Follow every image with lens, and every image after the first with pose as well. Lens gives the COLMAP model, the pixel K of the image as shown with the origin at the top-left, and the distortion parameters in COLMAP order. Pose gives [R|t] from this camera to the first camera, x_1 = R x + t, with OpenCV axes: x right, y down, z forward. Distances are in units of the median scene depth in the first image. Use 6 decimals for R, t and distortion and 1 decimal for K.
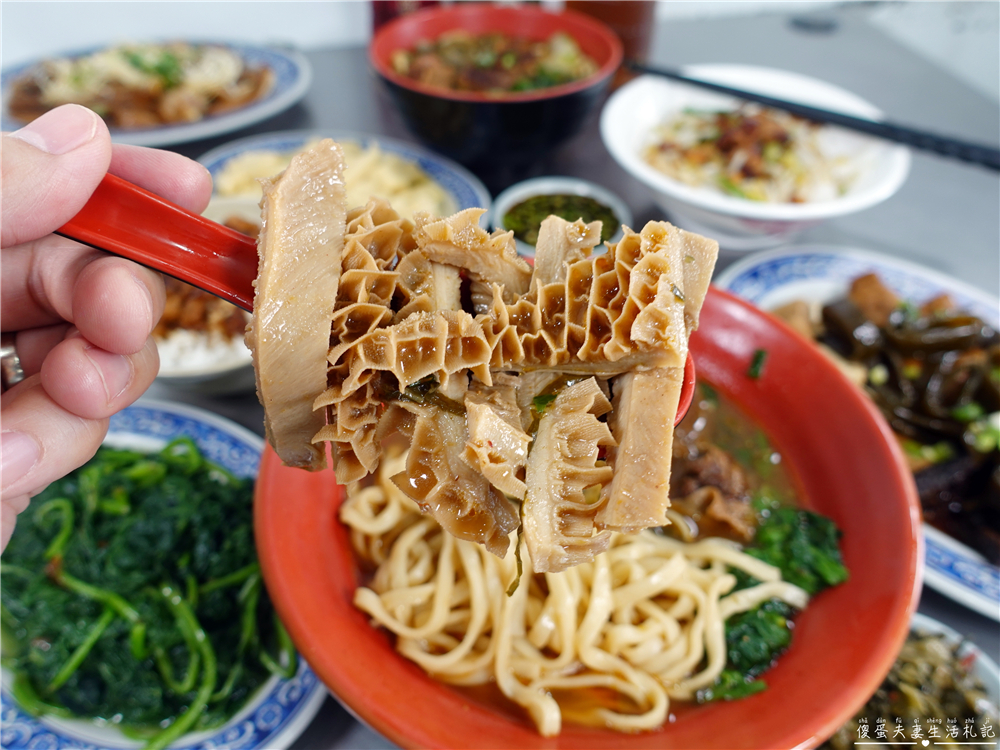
lens RADIAL K [[759.7, 0, 502.2], [0, 759.7, 377.2], [0, 0, 1]] dist [-0.000526, -0.009042]
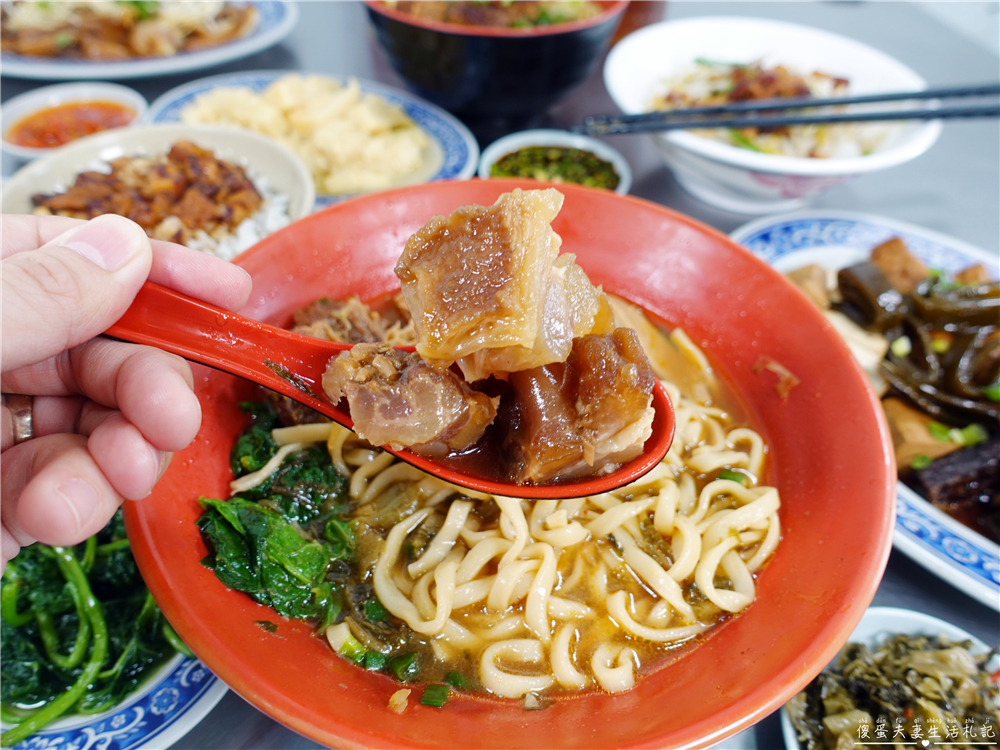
lens RADIAL K [[759.7, 0, 498.8], [0, 759.7, 378.9], [0, 0, 1]] dist [-0.000526, -0.009042]
pose [[0.998901, 0.046253, -0.007535, 0.037733], [-0.046179, 0.998886, 0.009700, 0.045673], [0.007975, -0.009341, 0.999925, 0.115305]]
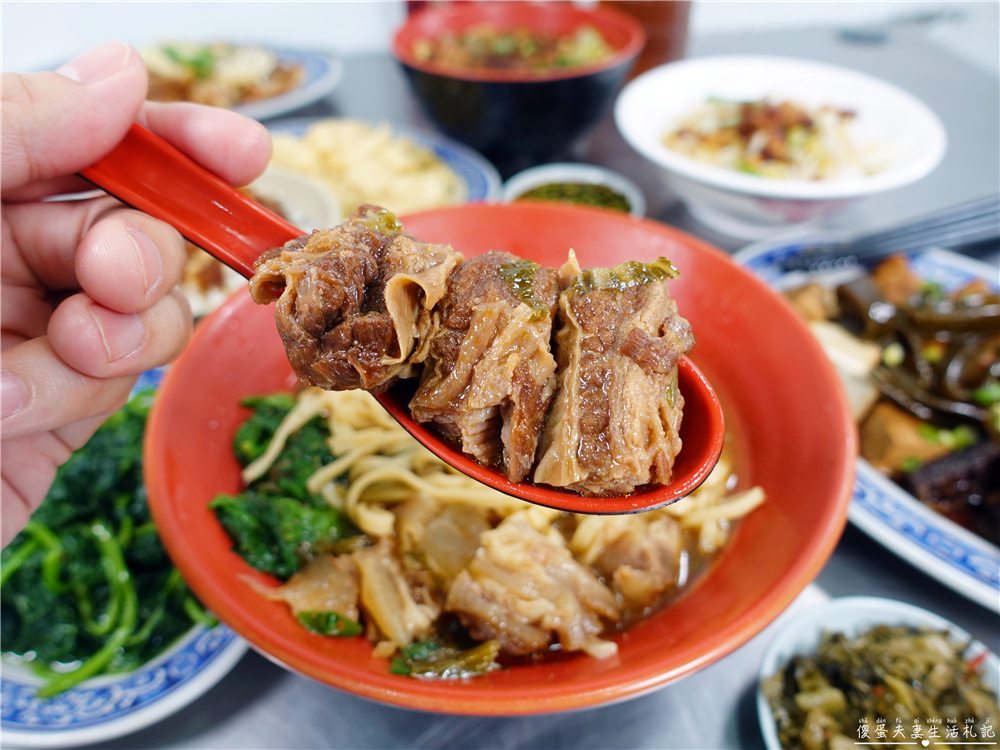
lens RADIAL K [[759.7, 0, 498.4], [0, 759.7, 374.4], [0, 0, 1]] dist [-0.000526, -0.009042]
pose [[0.995737, 0.040427, -0.082903, 0.099098], [-0.045261, 0.997331, -0.057286, 0.090856], [0.080366, 0.060794, 0.994910, 0.059416]]
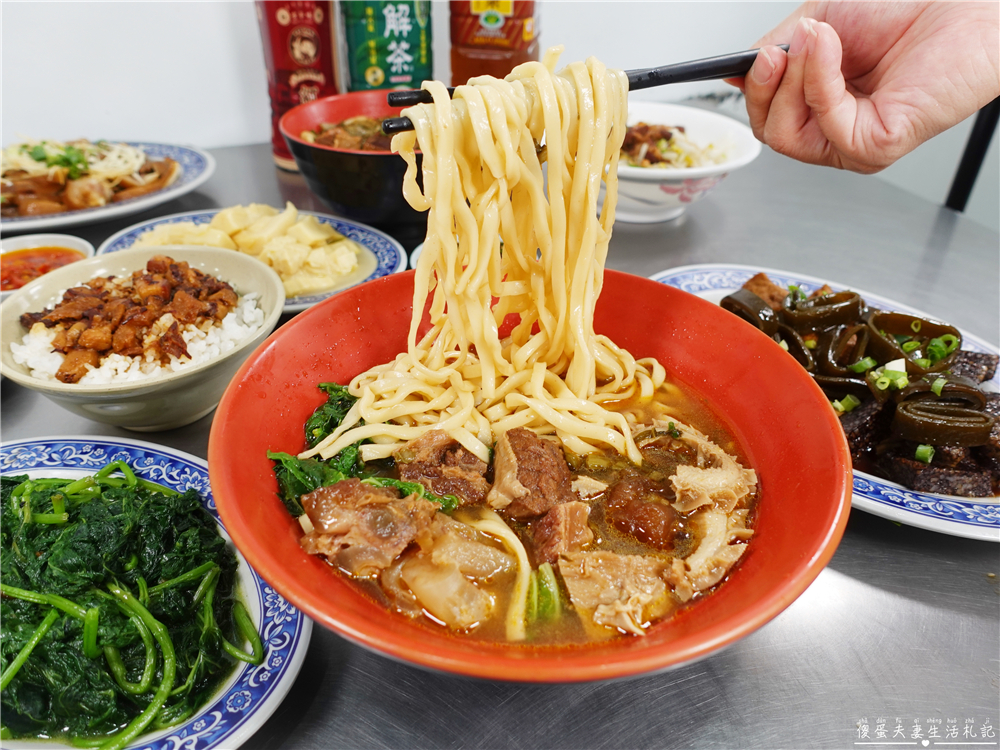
lens RADIAL K [[759.7, 0, 506.6], [0, 759.7, 379.2], [0, 0, 1]] dist [-0.000526, -0.009042]
pose [[0.986472, -0.085773, 0.139702, -0.054699], [0.108158, 0.980934, -0.161466, 0.172134], [-0.123189, 0.174391, 0.976940, -0.017505]]
